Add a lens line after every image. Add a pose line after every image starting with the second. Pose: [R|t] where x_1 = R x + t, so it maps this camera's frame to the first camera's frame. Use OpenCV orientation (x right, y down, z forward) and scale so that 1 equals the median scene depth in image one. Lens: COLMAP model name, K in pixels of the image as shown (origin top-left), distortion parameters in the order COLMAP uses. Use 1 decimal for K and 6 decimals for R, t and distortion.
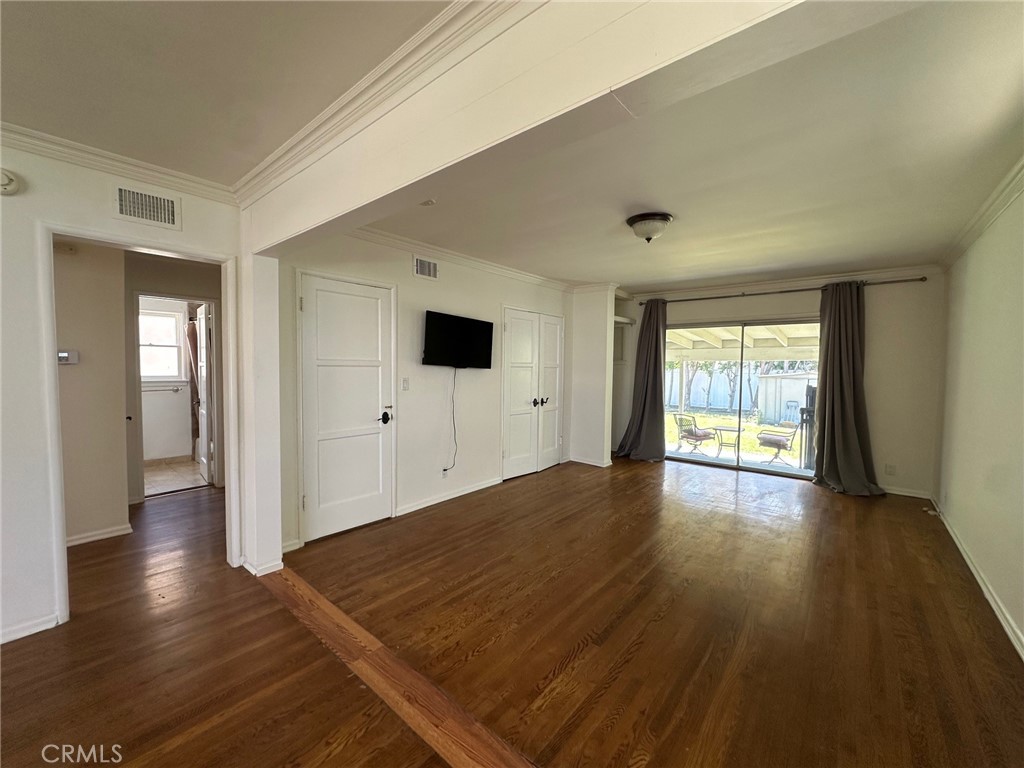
lens RADIAL K [[408.4, 0, 510.7], [0, 408.4, 383.0], [0, 0, 1]] dist [-0.005407, 0.001521]
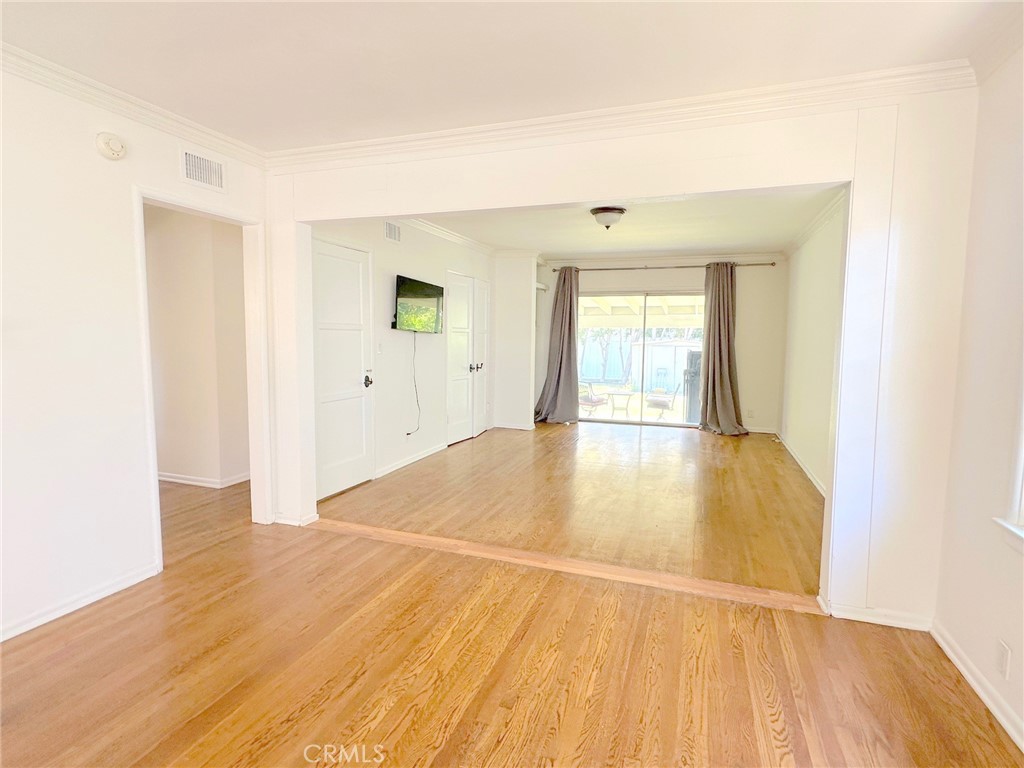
lens RADIAL K [[523.1, 0, 512.9], [0, 523.1, 382.2], [0, 0, 1]] dist [-0.001286, -0.000208]
pose [[0.937008, -0.031611, 0.347875, -0.391865], [0.014474, 0.998555, 0.051753, 0.023839], [-0.349008, -0.043458, 0.936111, -0.315881]]
